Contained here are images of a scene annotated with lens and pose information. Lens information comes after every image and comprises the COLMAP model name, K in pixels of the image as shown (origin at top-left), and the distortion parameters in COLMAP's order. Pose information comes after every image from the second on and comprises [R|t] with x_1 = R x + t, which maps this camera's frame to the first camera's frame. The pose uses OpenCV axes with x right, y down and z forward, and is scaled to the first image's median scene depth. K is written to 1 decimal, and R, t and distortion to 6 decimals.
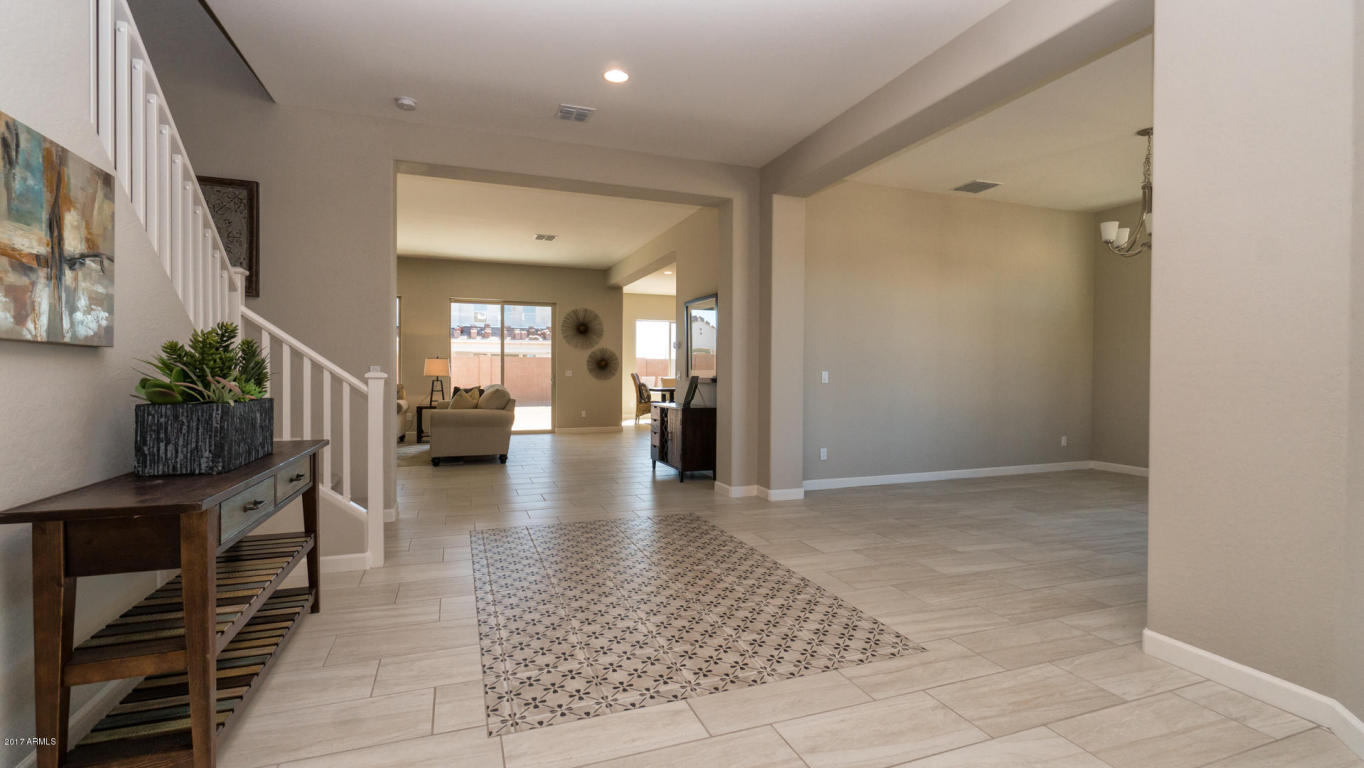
lens RADIAL K [[610.4, 0, 682.0], [0, 610.4, 384.0], [0, 0, 1]] dist [0.197690, 0.000154]
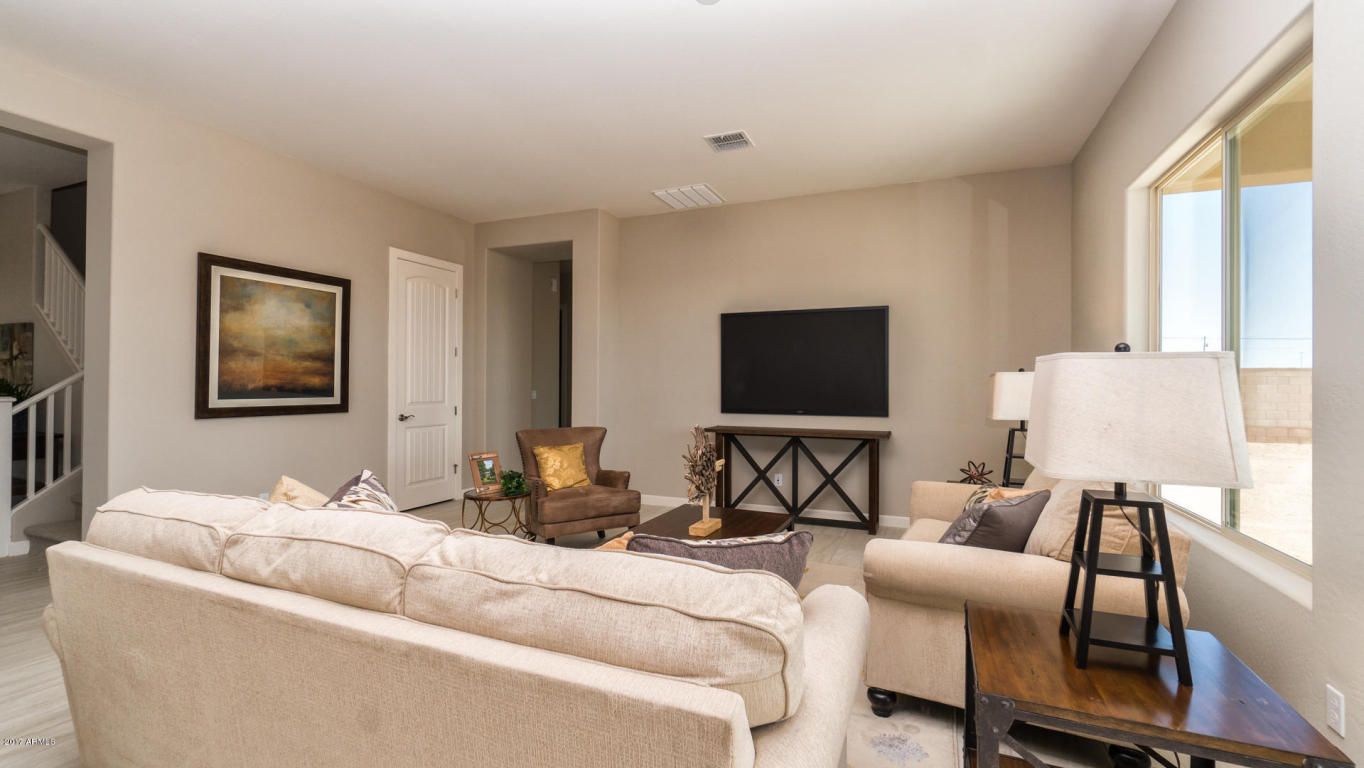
lens RADIAL K [[586.3, 0, 684.6], [0, 586.3, 381.8], [0, 0, 1]] dist [-0.000031, 0.000687]
pose [[-0.687591, -0.005102, -0.726080, -0.741176], [-0.020071, 0.999727, 0.011982, -0.114979], [0.725820, 0.022812, -0.687506, 3.607703]]
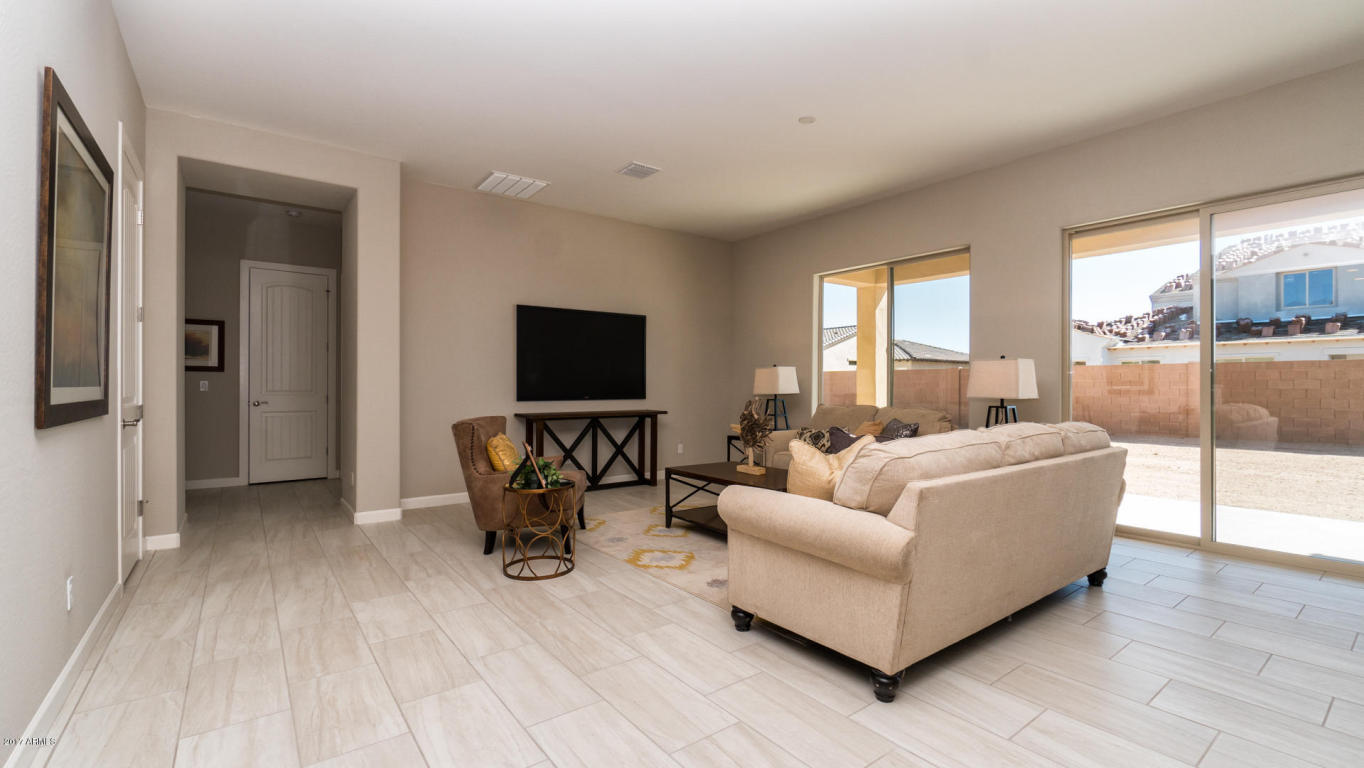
lens RADIAL K [[586.3, 0, 684.6], [0, 586.3, 381.8], [0, 0, 1]] dist [-0.000031, 0.000687]
pose [[0.299569, -0.004522, -0.954064, -0.136081], [-0.021265, 0.999709, -0.011416, -0.044031], [0.953838, 0.023708, 0.299385, 2.258452]]
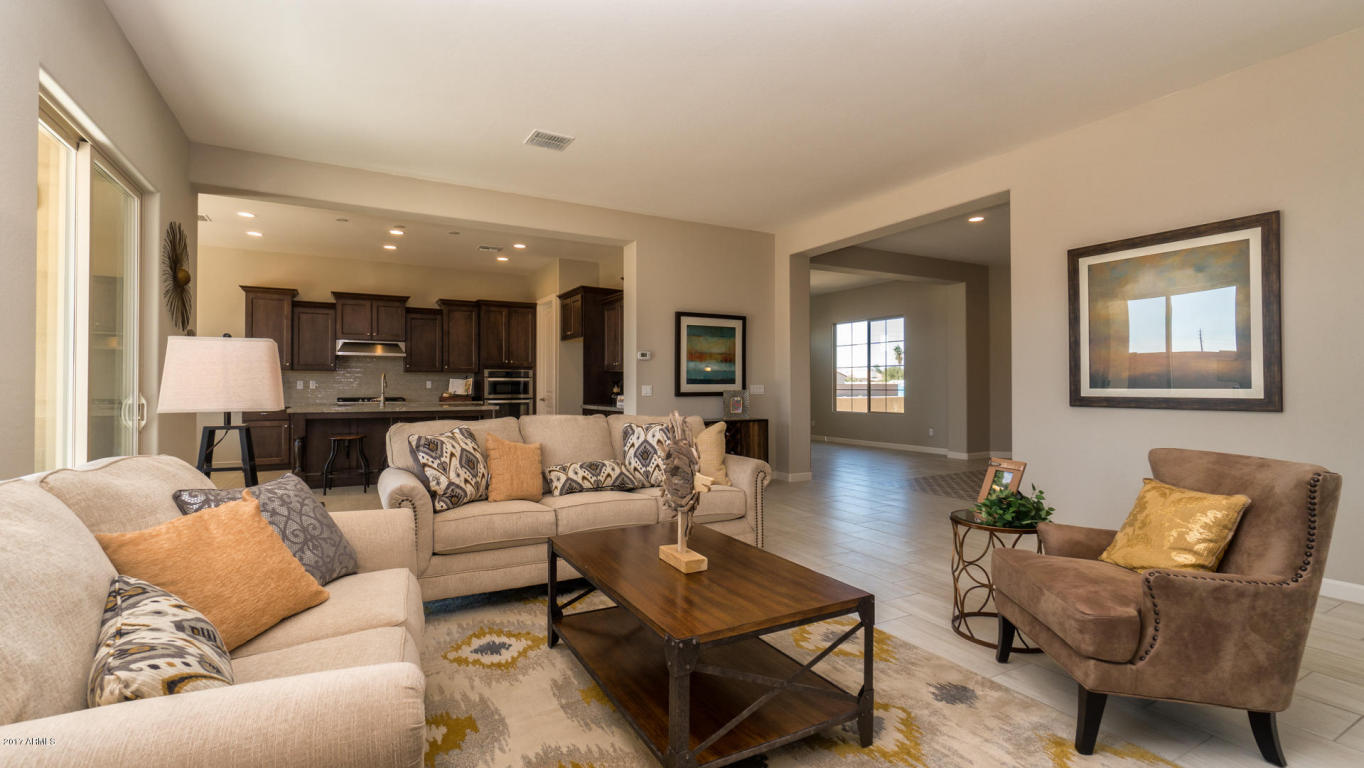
lens RADIAL K [[604.5, 0, 684.7], [0, 604.5, 380.6], [0, 0, 1]] dist [0.000093, -0.000429]
pose [[-0.155711, 0.015115, 0.987687, -2.345427], [0.021220, 0.999703, -0.011954, -0.053451], [-0.987575, 0.019097, -0.155985, 3.001019]]
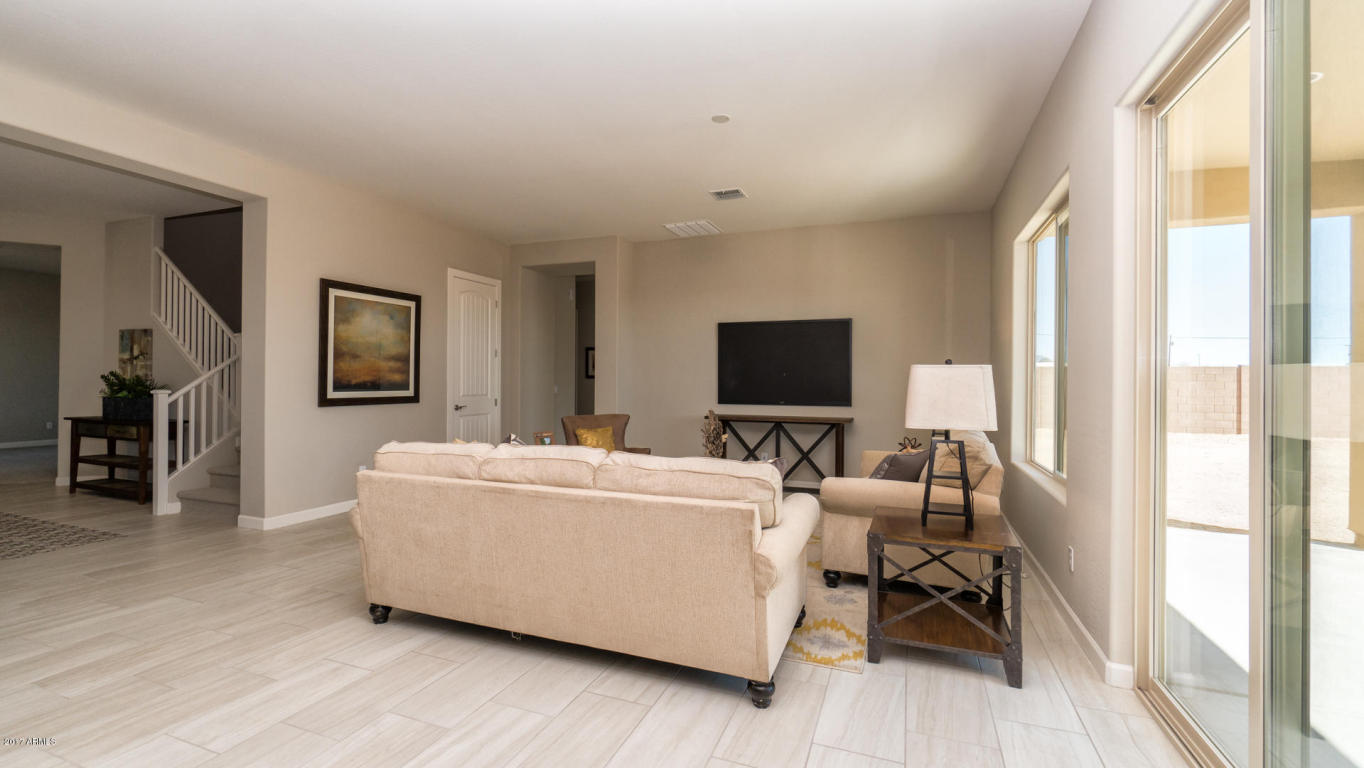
lens RADIAL K [[586.3, 0, 684.6], [0, 586.3, 381.8], [0, 0, 1]] dist [-0.000031, 0.000687]
pose [[-0.666570, -0.000839, -0.745442, -0.351336], [-0.021472, 0.999606, 0.018075, -0.120555], [0.745133, 0.028055, -0.666326, 3.856863]]
